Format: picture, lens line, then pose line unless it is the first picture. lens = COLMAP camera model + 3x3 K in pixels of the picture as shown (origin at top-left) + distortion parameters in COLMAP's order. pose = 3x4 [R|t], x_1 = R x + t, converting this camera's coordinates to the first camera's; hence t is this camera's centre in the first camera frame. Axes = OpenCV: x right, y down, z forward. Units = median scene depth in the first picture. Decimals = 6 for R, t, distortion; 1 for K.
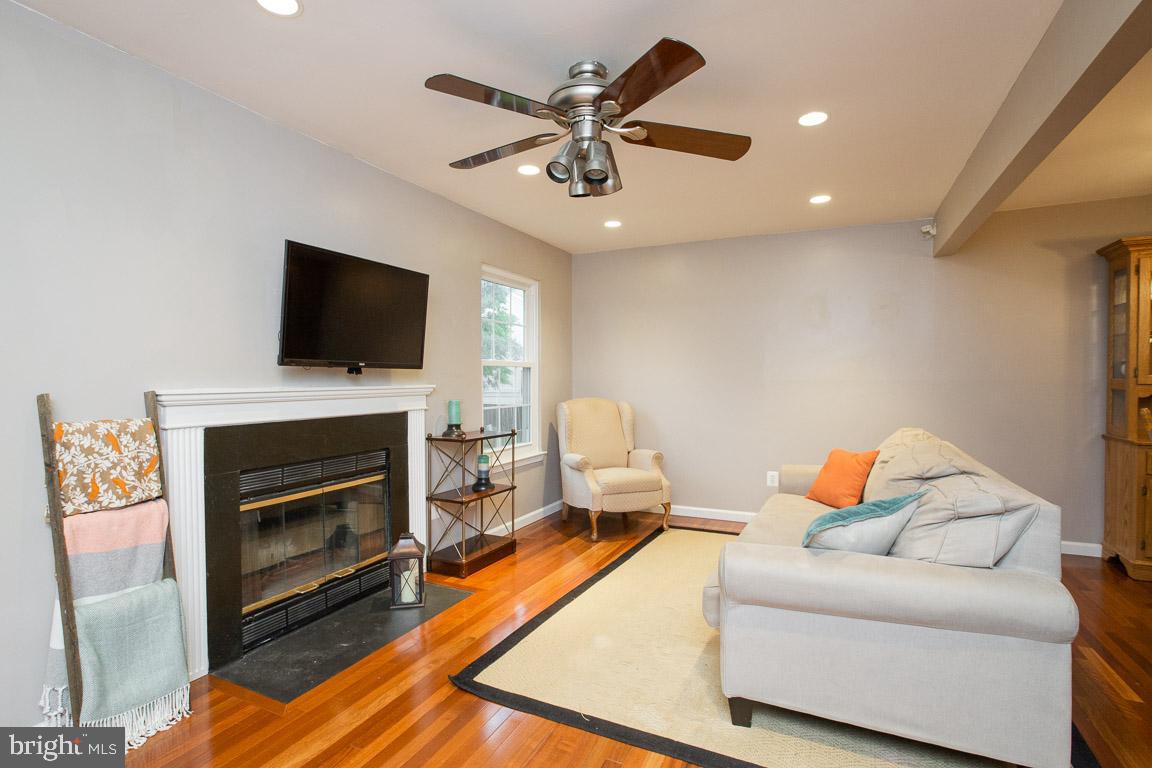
lens RADIAL K [[550.0, 0, 575.8], [0, 550.0, 387.2], [0, 0, 1]] dist [-0.058449, 0.023169]
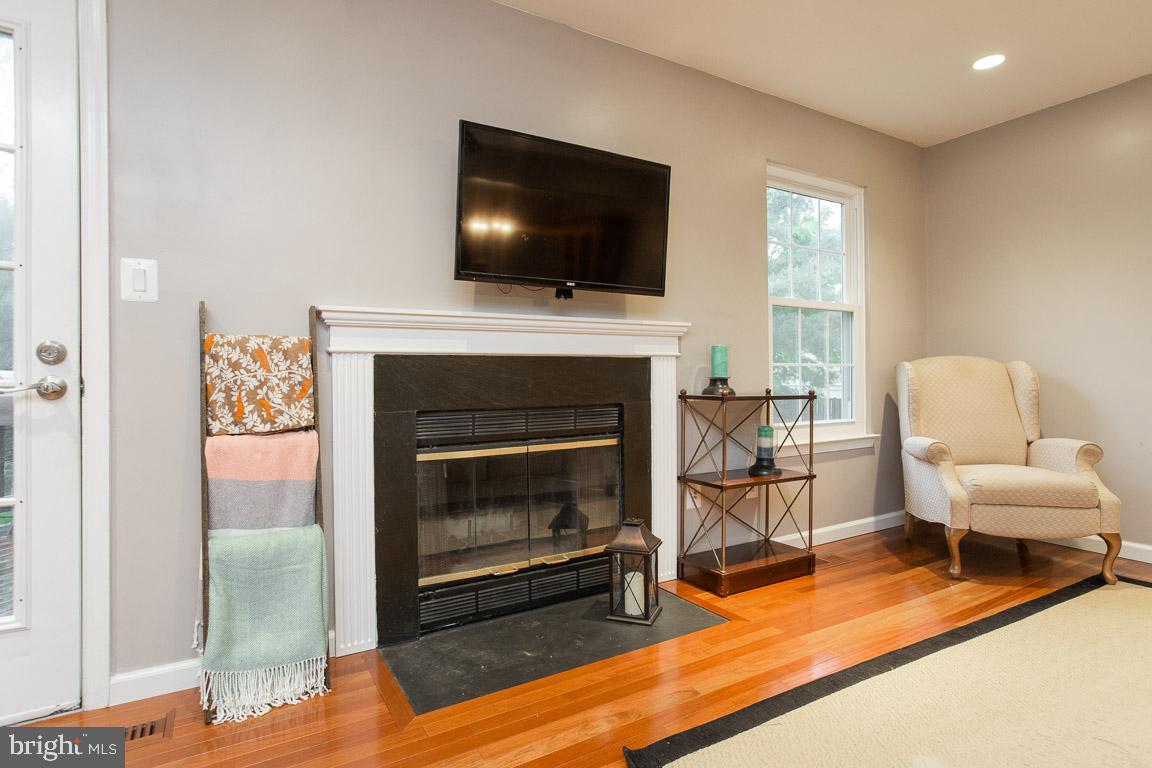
lens RADIAL K [[602.6, 0, 574.5], [0, 602.6, 370.0], [0, 0, 1]] dist [-0.071186, 0.050032]
pose [[0.831113, -0.007176, -0.556057, 0.061410], [-0.003844, 0.999819, -0.018648, 0.077782], [0.556090, 0.017636, 0.830935, 0.264712]]
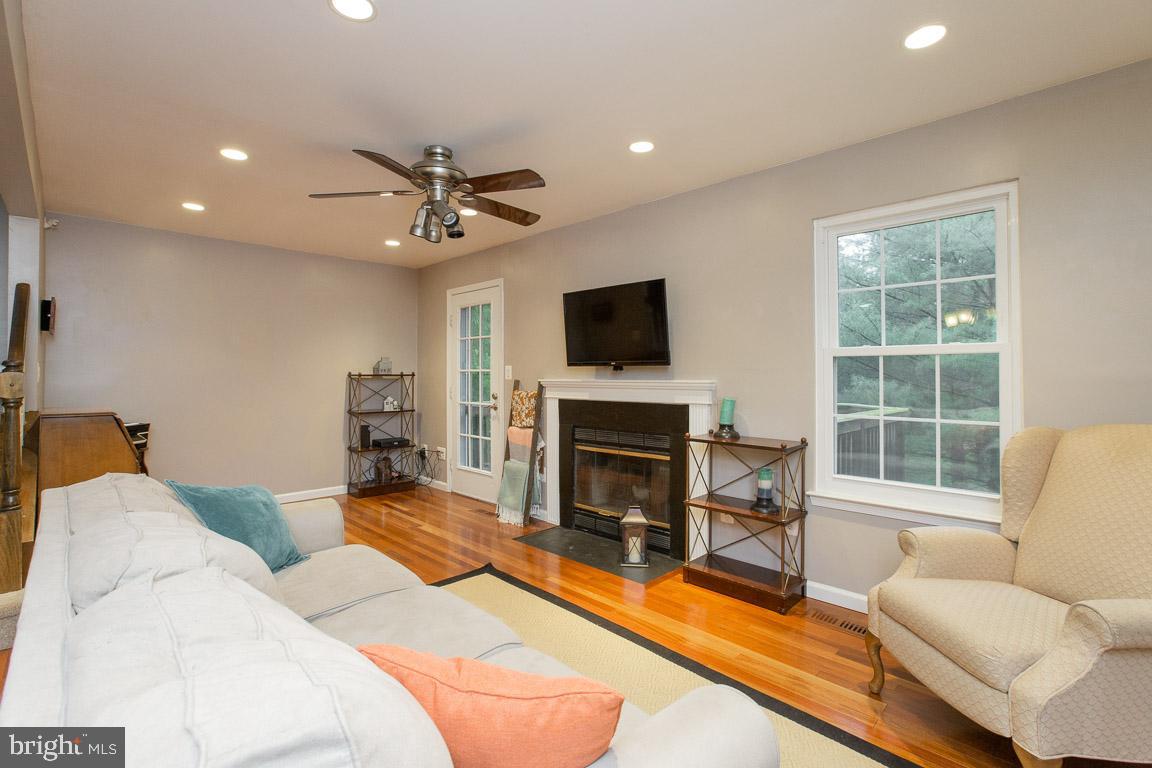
lens RADIAL K [[524.2, 0, 581.2], [0, 524.2, 382.1], [0, 0, 1]] dist [-0.048988, 0.020635]
pose [[-0.323058, 0.018363, -0.946201, 0.726005], [-0.010954, 0.999672, 0.023141, -0.021115], [0.946316, 0.017840, -0.322751, 1.133972]]
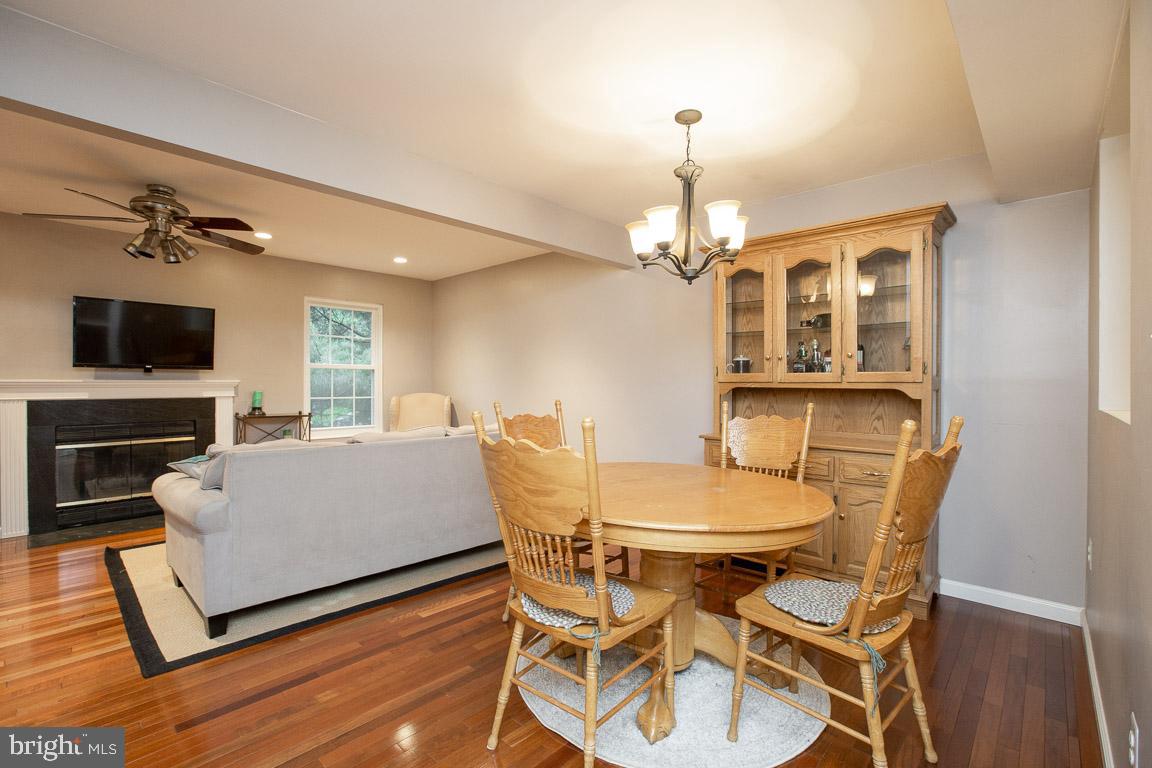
lens RADIAL K [[524.2, 0, 581.2], [0, 524.2, 382.1], [0, 0, 1]] dist [-0.048988, 0.020635]
pose [[0.956583, 0.005220, -0.291414, 1.100264], [-0.009624, 0.999860, -0.013683, 0.011237], [0.291302, 0.015894, 0.956499, -0.082470]]
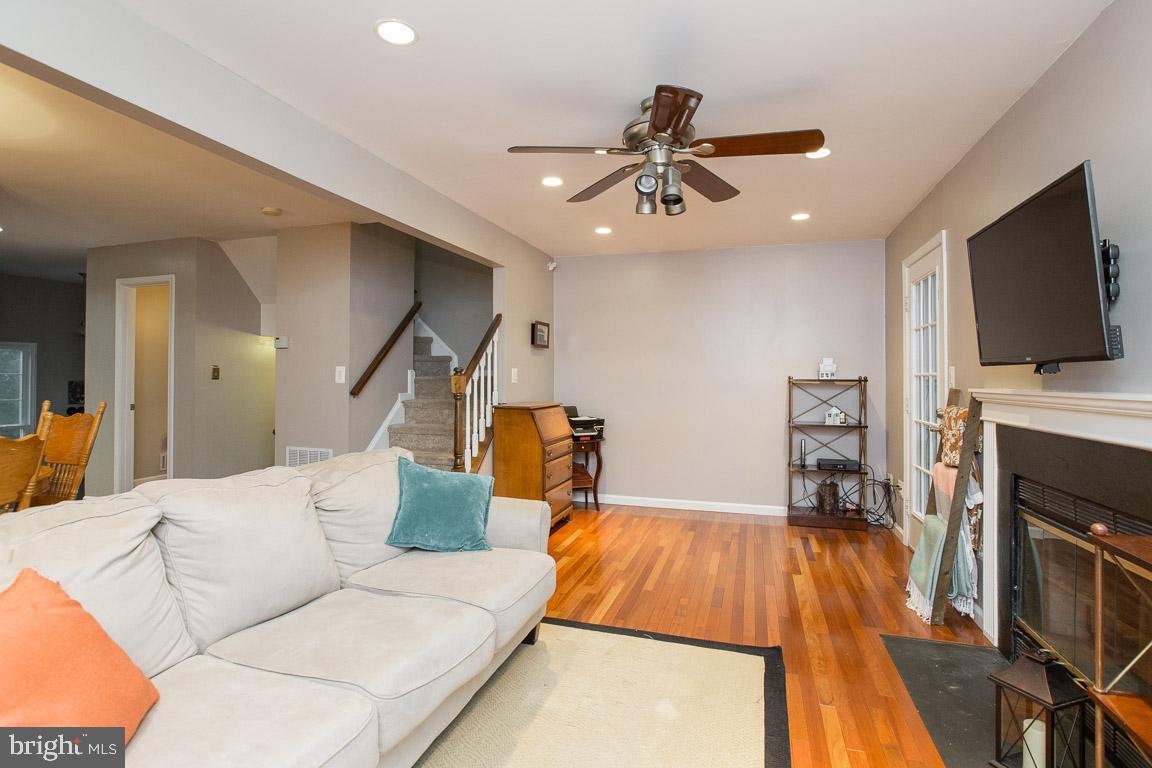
lens RADIAL K [[576.3, 0, 576.0], [0, 576.3, 384.0], [0, 0, 1]] dist [-0.000168, 0.000031]
pose [[-0.989198, -0.000751, -0.146583, 0.230809], [-0.004188, 0.999723, 0.023141, -0.020718], [0.146525, 0.023505, -0.988928, 1.374363]]
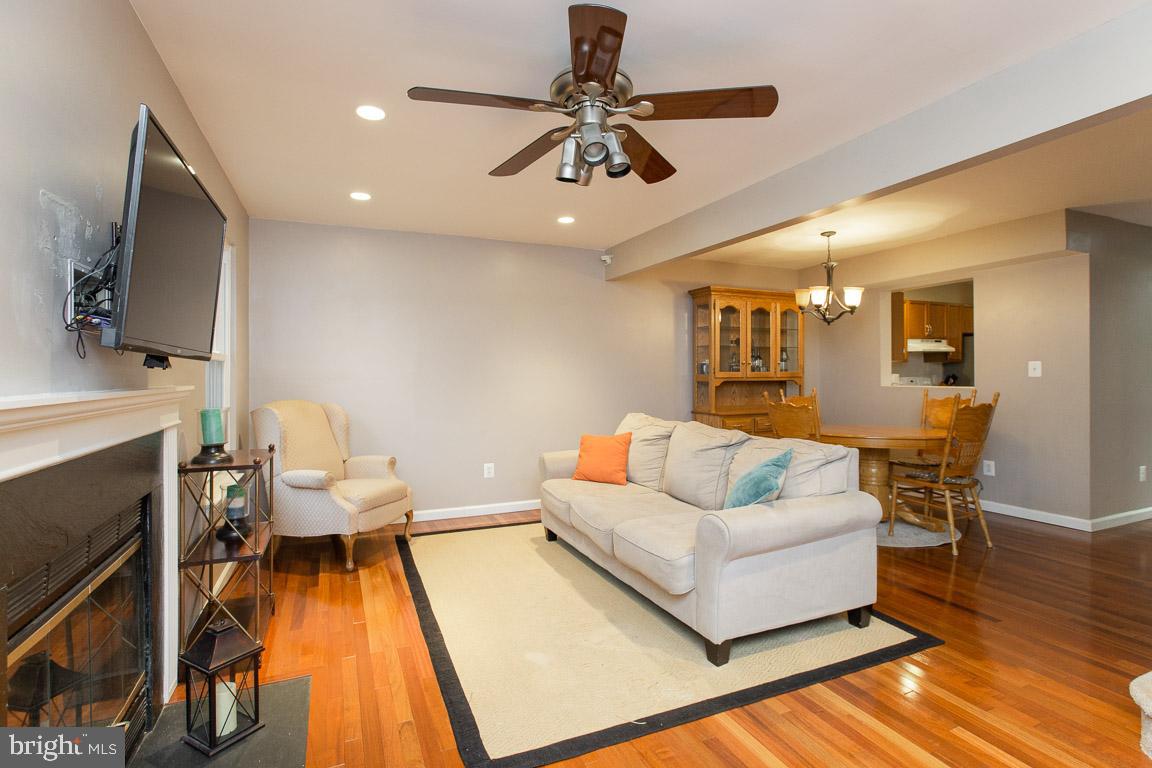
lens RADIAL K [[544.2, 0, 572.1], [0, 544.2, 375.0], [0, 0, 1]] dist [-0.055305, 0.027841]
pose [[0.650443, -0.001937, 0.759553, -0.463975], [0.014911, 0.999837, -0.010219, -0.004134], [-0.759409, 0.017972, 0.650365, 0.265779]]
